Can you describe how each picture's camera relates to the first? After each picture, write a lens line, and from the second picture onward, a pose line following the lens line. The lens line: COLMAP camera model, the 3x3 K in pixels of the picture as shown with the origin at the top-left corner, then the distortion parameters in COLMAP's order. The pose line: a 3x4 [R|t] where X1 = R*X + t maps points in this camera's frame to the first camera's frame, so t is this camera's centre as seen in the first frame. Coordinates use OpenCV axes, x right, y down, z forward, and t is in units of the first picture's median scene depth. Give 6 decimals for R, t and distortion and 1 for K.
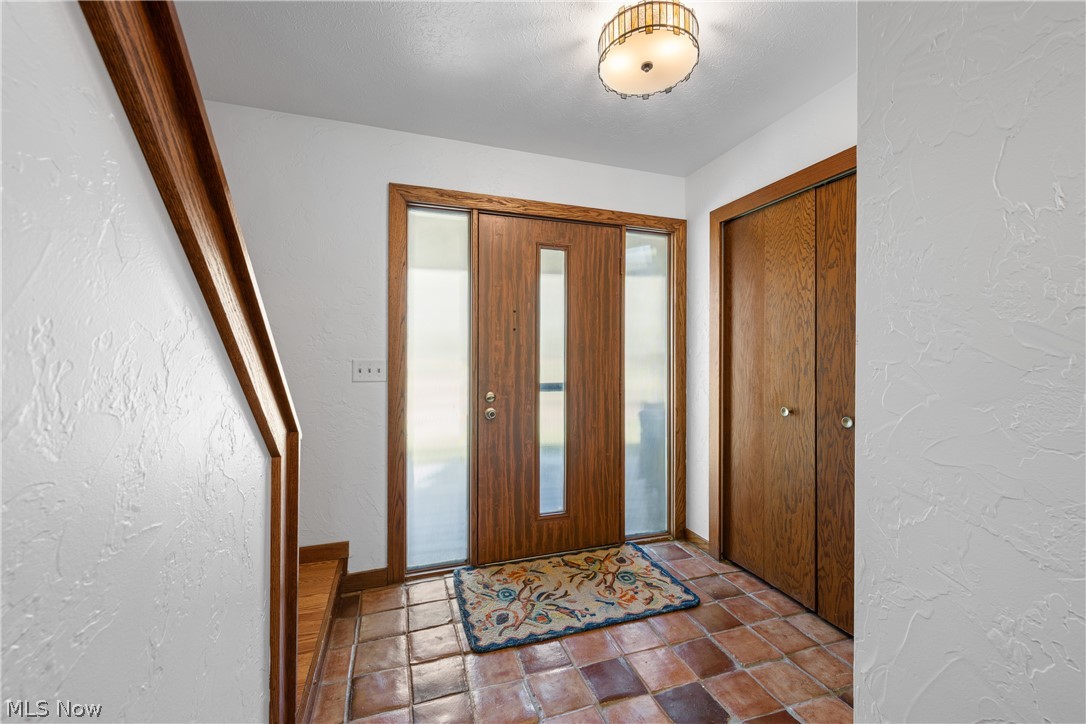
lens RADIAL K [[428.8, 0, 539.7], [0, 428.8, 352.5], [0, 0, 1]] dist [0.003246, 0.000189]
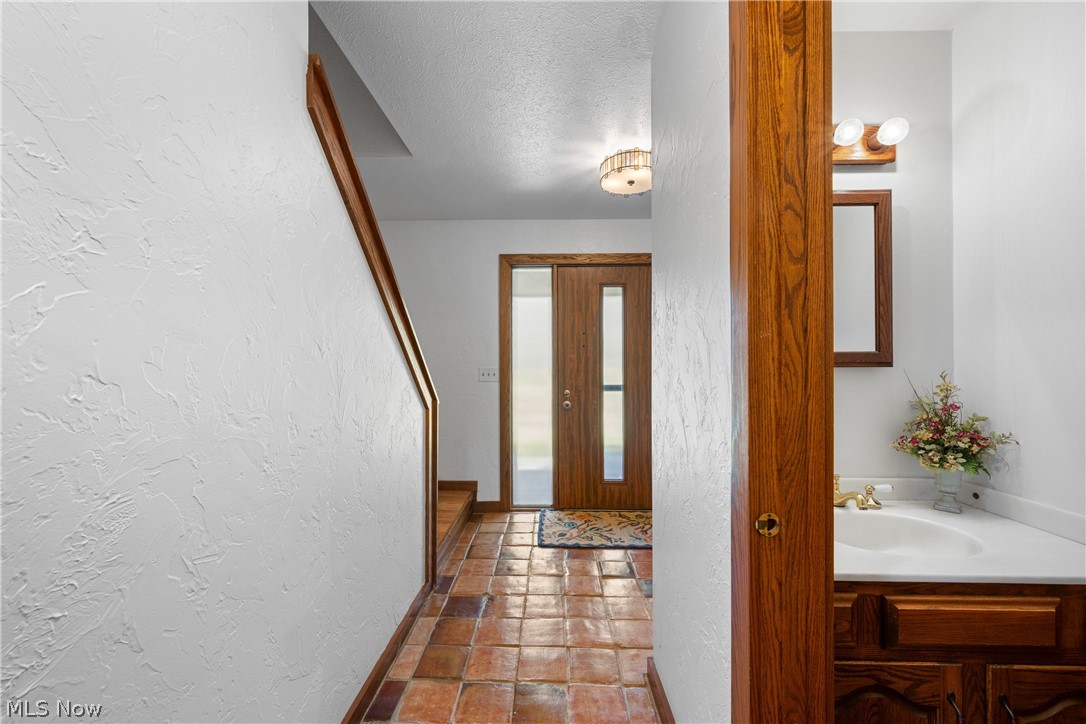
lens RADIAL K [[428.8, 0, 543.5], [0, 428.8, 365.3], [0, 0, 1]] dist [0.003246, 0.000189]
pose [[0.940710, -0.001986, -0.339207, 0.306051], [0.004905, 0.999958, 0.007748, -0.002762], [0.339178, -0.008952, 0.940680, -0.385467]]
